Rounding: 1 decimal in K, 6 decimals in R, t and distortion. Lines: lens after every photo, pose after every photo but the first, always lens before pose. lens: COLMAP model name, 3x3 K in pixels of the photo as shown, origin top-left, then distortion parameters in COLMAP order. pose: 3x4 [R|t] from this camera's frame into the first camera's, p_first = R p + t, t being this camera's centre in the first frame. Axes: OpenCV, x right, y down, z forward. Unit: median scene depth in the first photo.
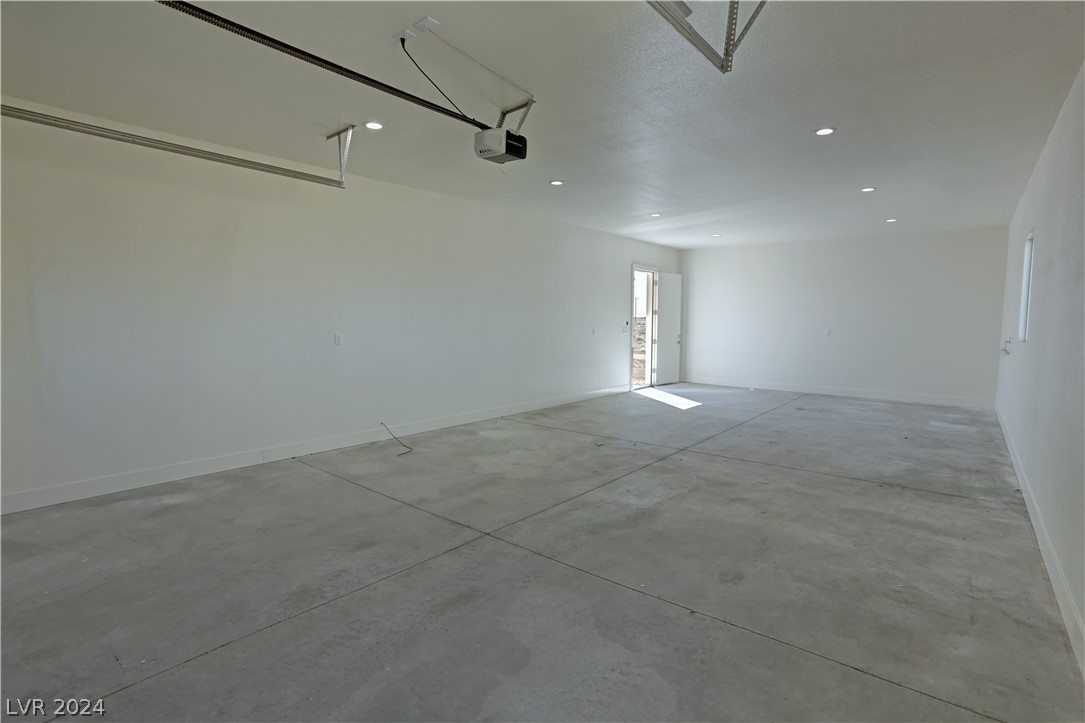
lens RADIAL K [[512.0, 0, 544.1], [0, 512.0, 361.8], [0, 0, 1]] dist [-0.009675, 0.000778]
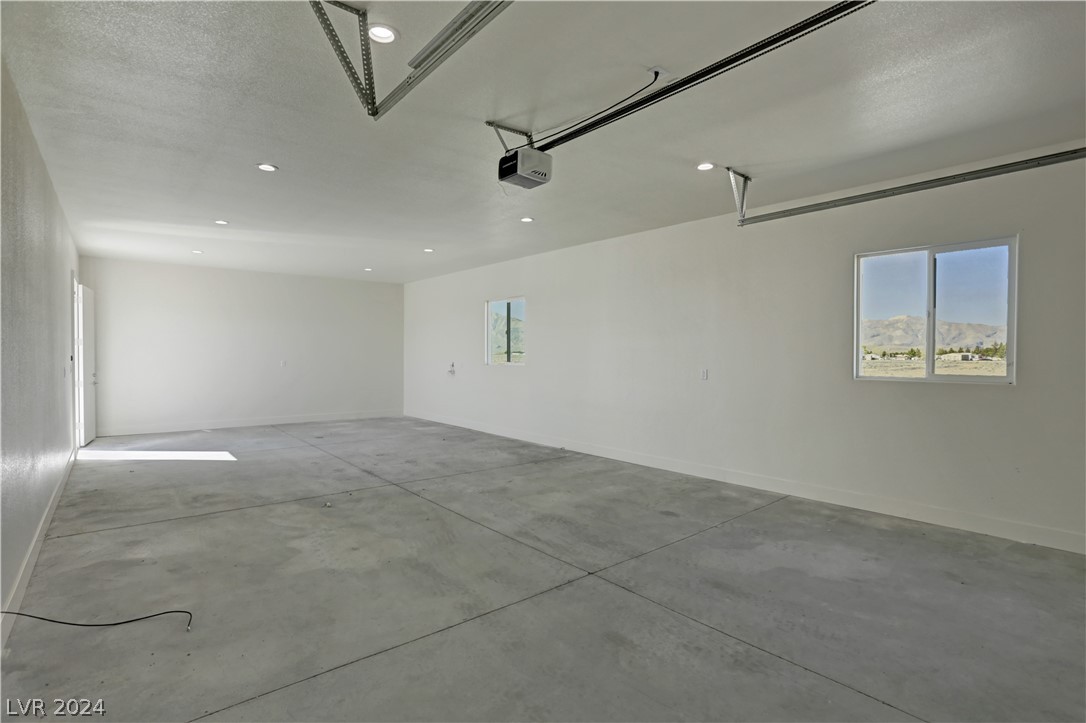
lens RADIAL K [[512.4, 0, 542.6], [0, 512.4, 365.3], [0, 0, 1]] dist [-0.009675, 0.000778]
pose [[0.164740, -0.009567, 0.986291, -0.917709], [0.061628, 0.998099, -0.000612, -0.053107], [-0.984410, 0.060884, 0.165016, 0.770198]]
